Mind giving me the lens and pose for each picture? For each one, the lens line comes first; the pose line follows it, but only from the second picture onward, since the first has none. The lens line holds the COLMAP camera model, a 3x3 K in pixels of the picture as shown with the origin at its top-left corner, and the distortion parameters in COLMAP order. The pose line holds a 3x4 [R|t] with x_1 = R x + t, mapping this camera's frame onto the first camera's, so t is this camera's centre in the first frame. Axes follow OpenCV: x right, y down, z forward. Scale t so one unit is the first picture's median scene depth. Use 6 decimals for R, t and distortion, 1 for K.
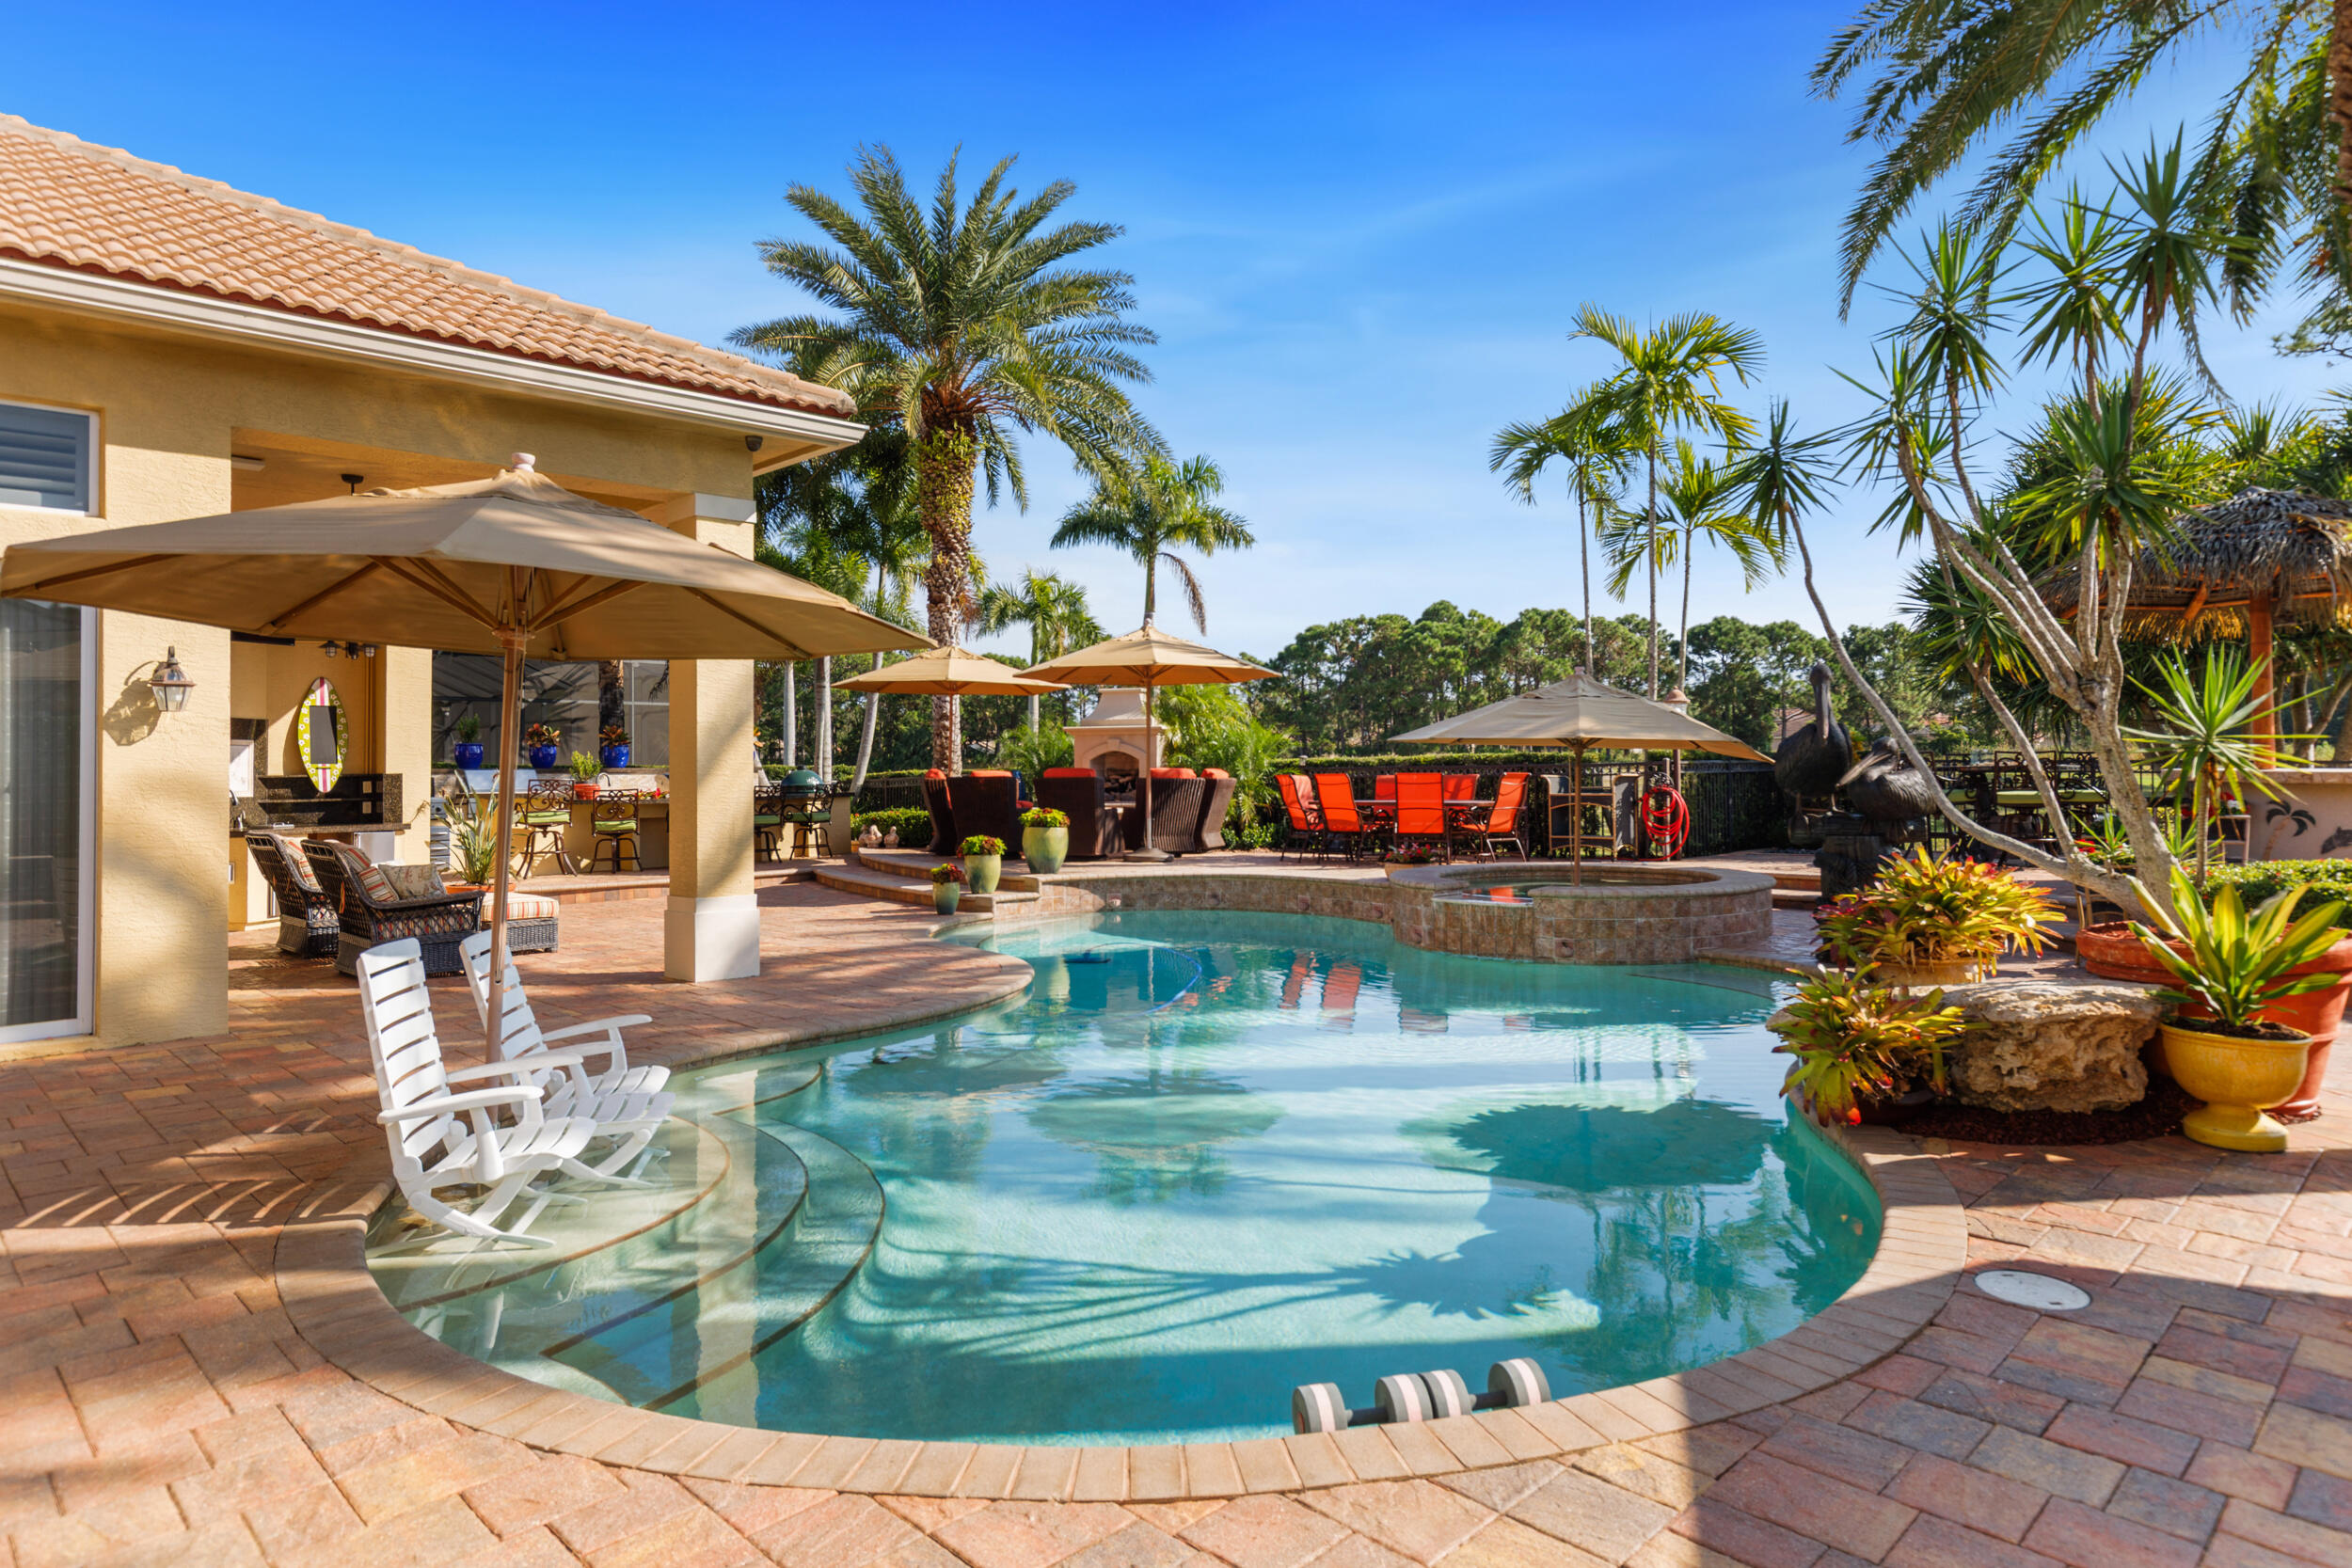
lens RADIAL K [[1422.2, 0, 1223.7], [0, 1422.2, 744.8], [0, 0, 1]] dist [-0.001474, 0.000064]
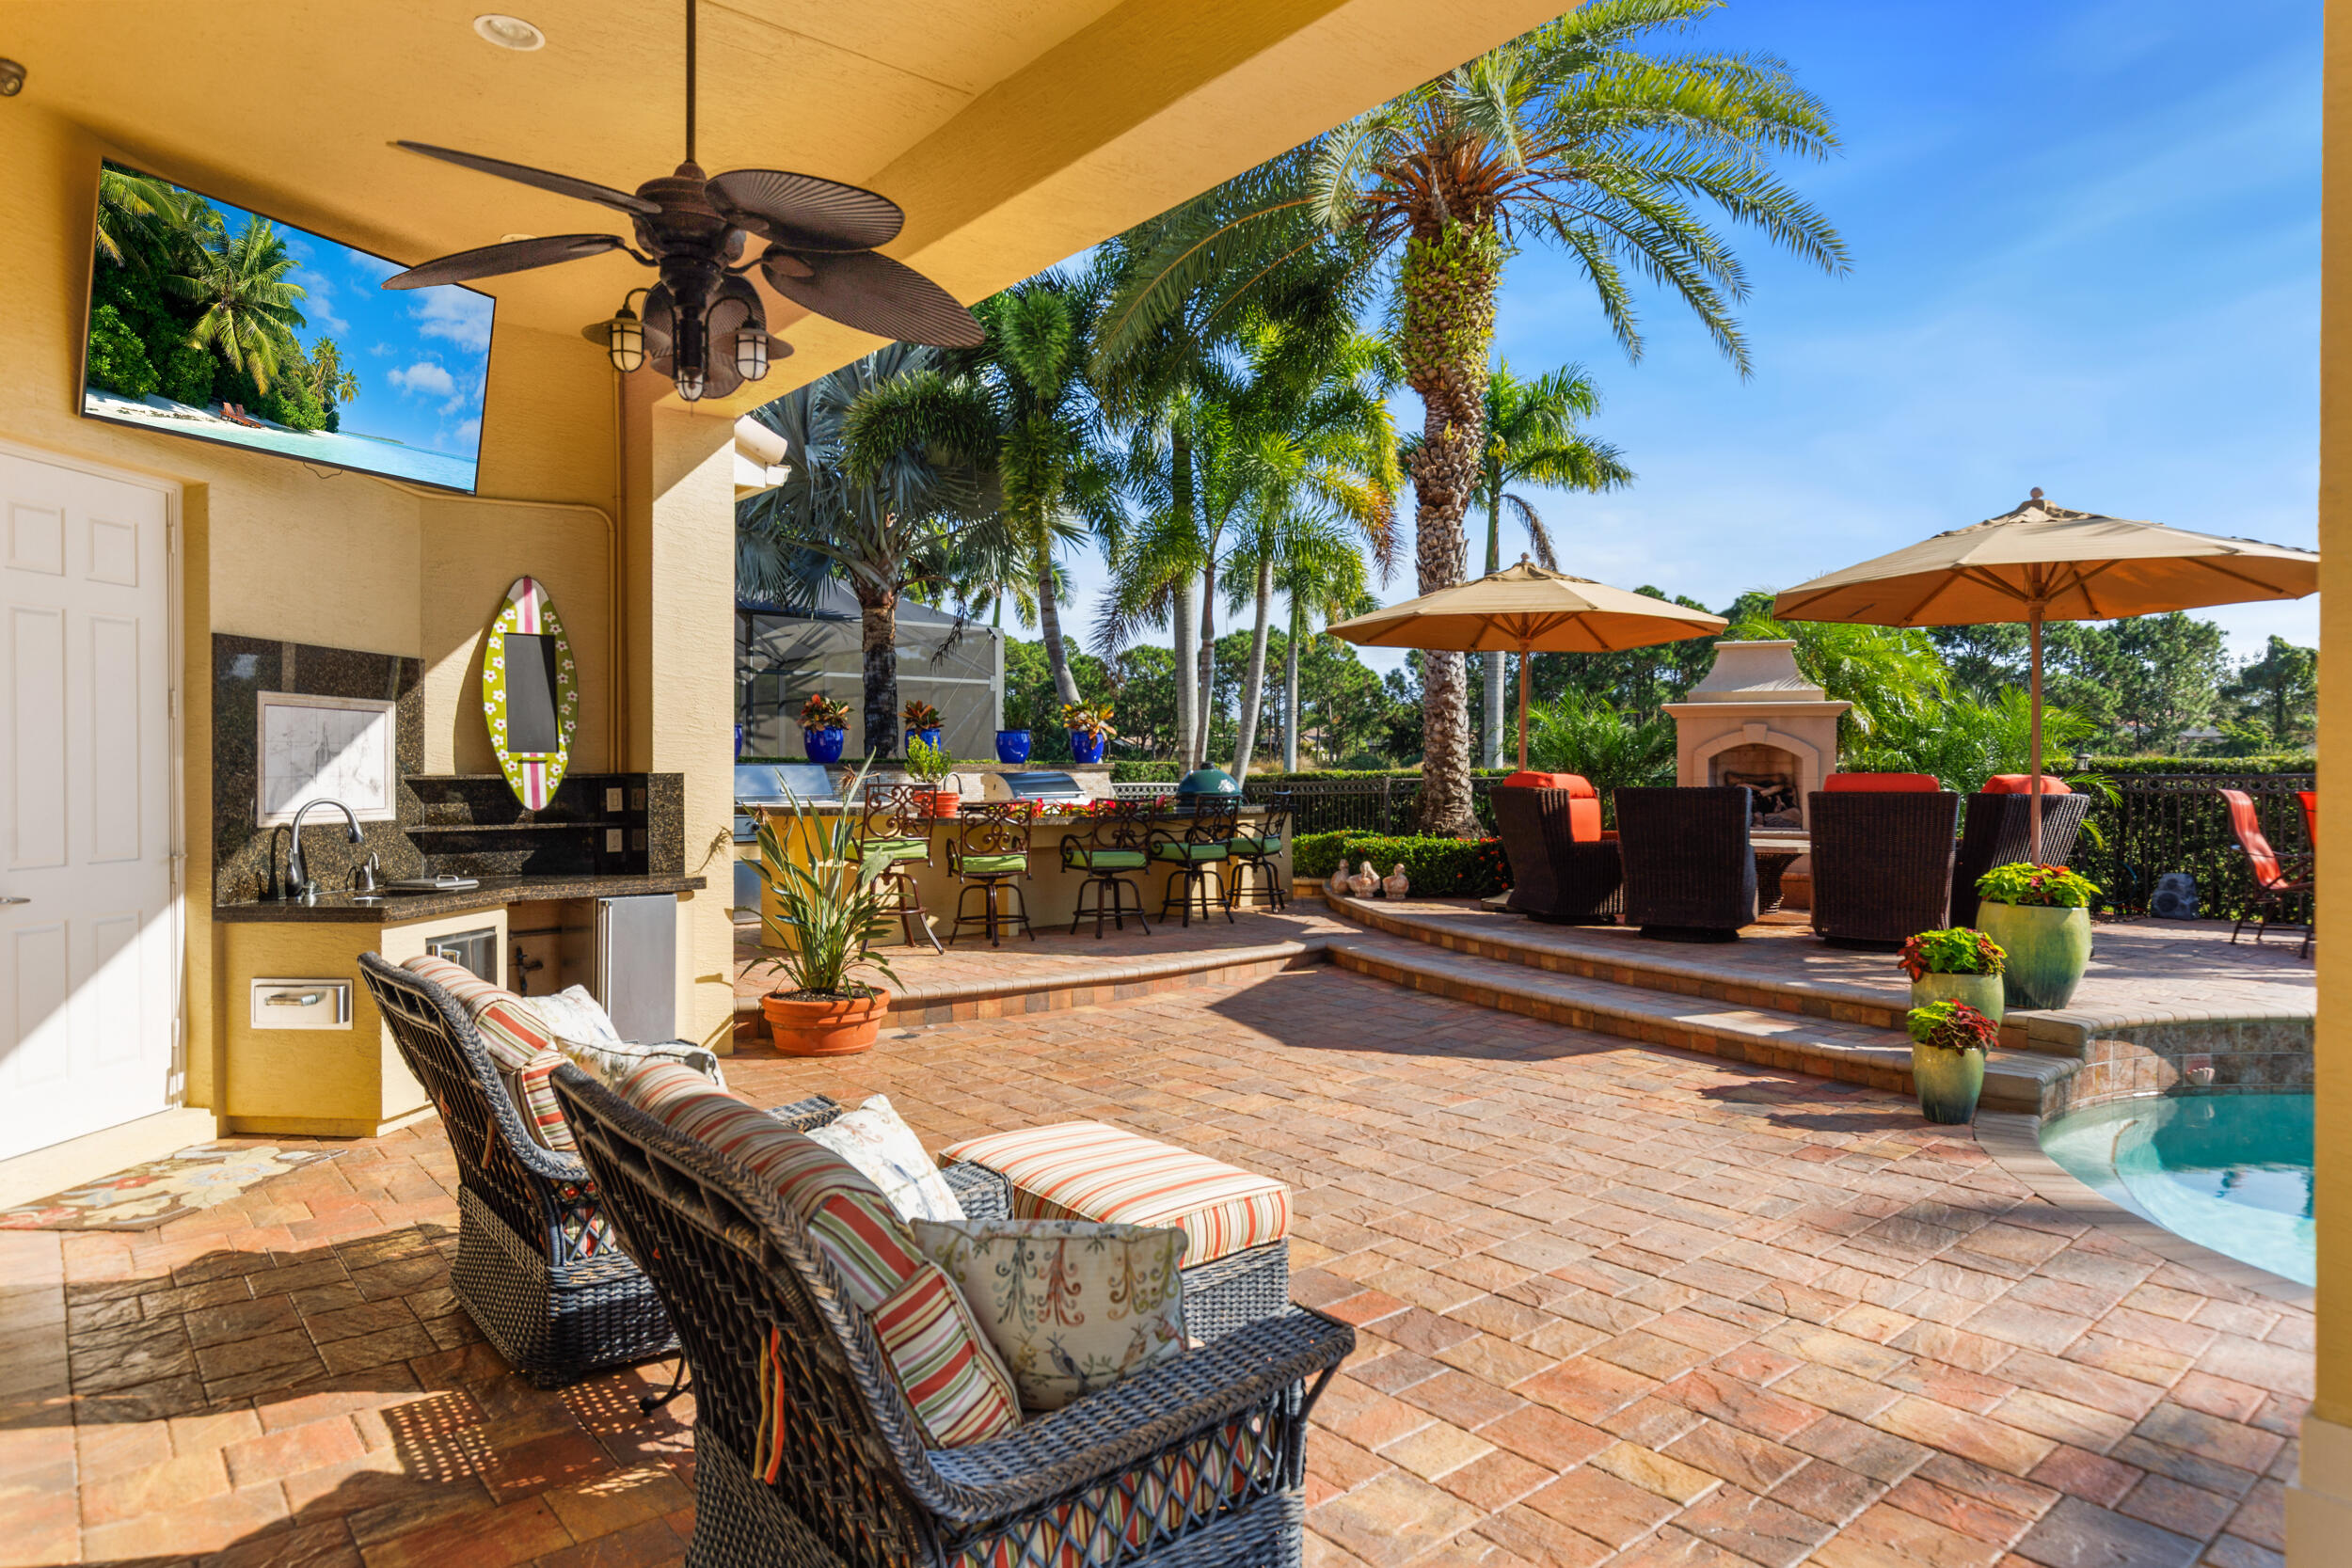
lens RADIAL K [[1351.7, 0, 1176.0], [0, 1351.7, 784.0], [0, 0, 1]] dist [0.000614, -0.000081]
pose [[0.996202, 0.011290, -0.086339, -0.368489], [-0.008627, 0.999477, 0.031153, 0.007907], [0.086645, -0.030290, 0.995779, 0.549805]]
